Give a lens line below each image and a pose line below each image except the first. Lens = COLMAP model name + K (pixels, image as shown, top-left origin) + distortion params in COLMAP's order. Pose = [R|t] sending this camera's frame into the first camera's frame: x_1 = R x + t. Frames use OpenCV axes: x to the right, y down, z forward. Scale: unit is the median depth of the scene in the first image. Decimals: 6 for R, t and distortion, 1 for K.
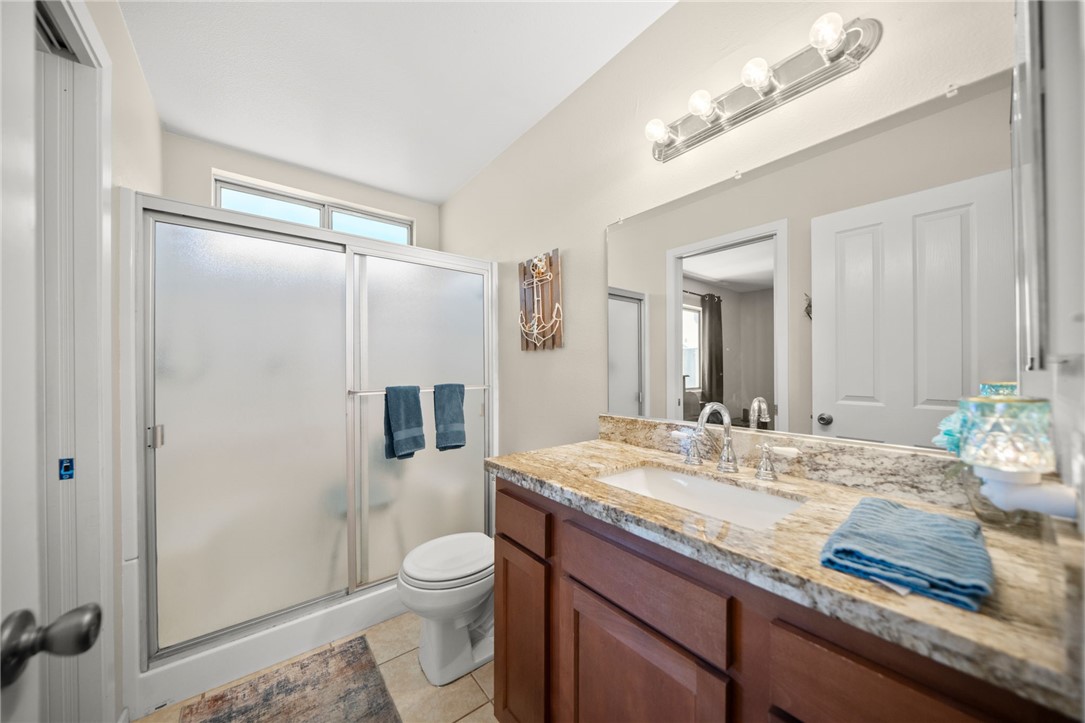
lens RADIAL K [[372.4, 0, 541.4], [0, 372.4, 366.6], [0, 0, 1]] dist [-0.004671, -0.000178]
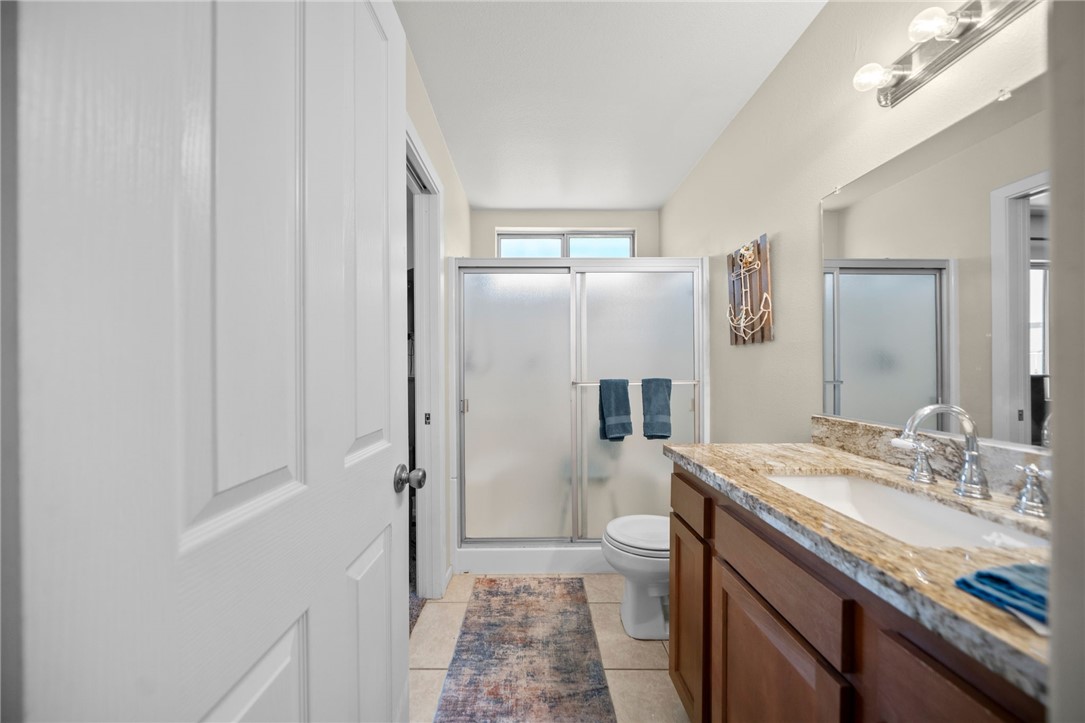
lens RADIAL K [[372.4, 0, 539.0], [0, 372.4, 364.6], [0, 0, 1]] dist [-0.004671, -0.000178]
pose [[0.798264, -0.002654, -0.602302, 0.199485], [0.003094, 0.999995, -0.000306, 0.008194], [0.602299, -0.001619, 0.798269, -0.103958]]
